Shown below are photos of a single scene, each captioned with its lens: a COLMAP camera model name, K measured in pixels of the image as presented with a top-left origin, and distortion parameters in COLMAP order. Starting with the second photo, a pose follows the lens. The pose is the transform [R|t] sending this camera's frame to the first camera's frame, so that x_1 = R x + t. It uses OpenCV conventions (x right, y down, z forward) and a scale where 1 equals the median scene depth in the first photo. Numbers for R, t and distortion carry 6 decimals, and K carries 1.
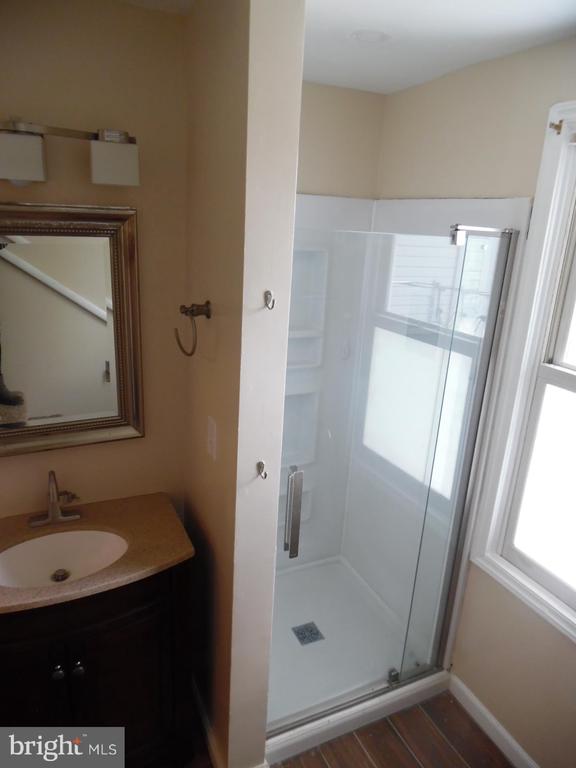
lens RADIAL K [[532.4, 0, 288.0], [0, 532.4, 384.0], [0, 0, 1]] dist [-0.001708, -0.001563]
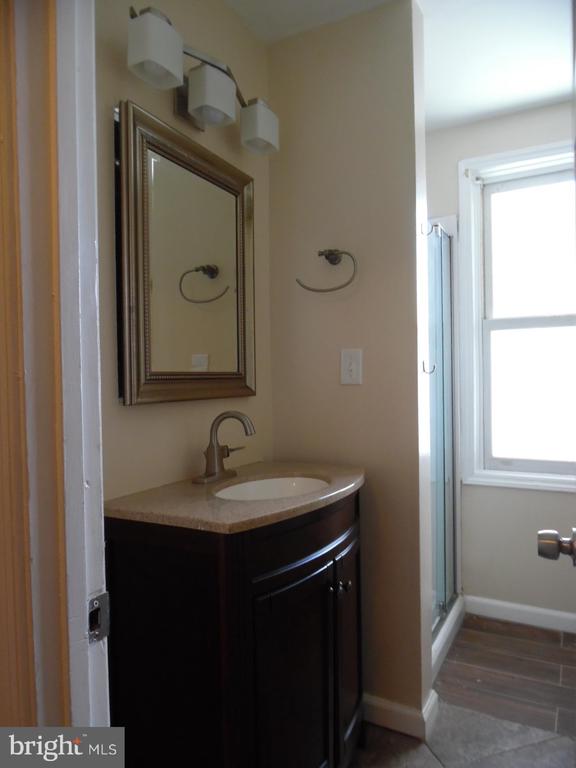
lens RADIAL K [[532.4, 0, 288.0], [0, 532.4, 384.0], [0, 0, 1]] dist [-0.001708, -0.001563]
pose [[0.812256, -0.063126, 0.579876, -0.766248], [0.226100, 0.950478, -0.213237, 0.299367], [-0.537698, 0.304313, 0.786304, 0.160853]]
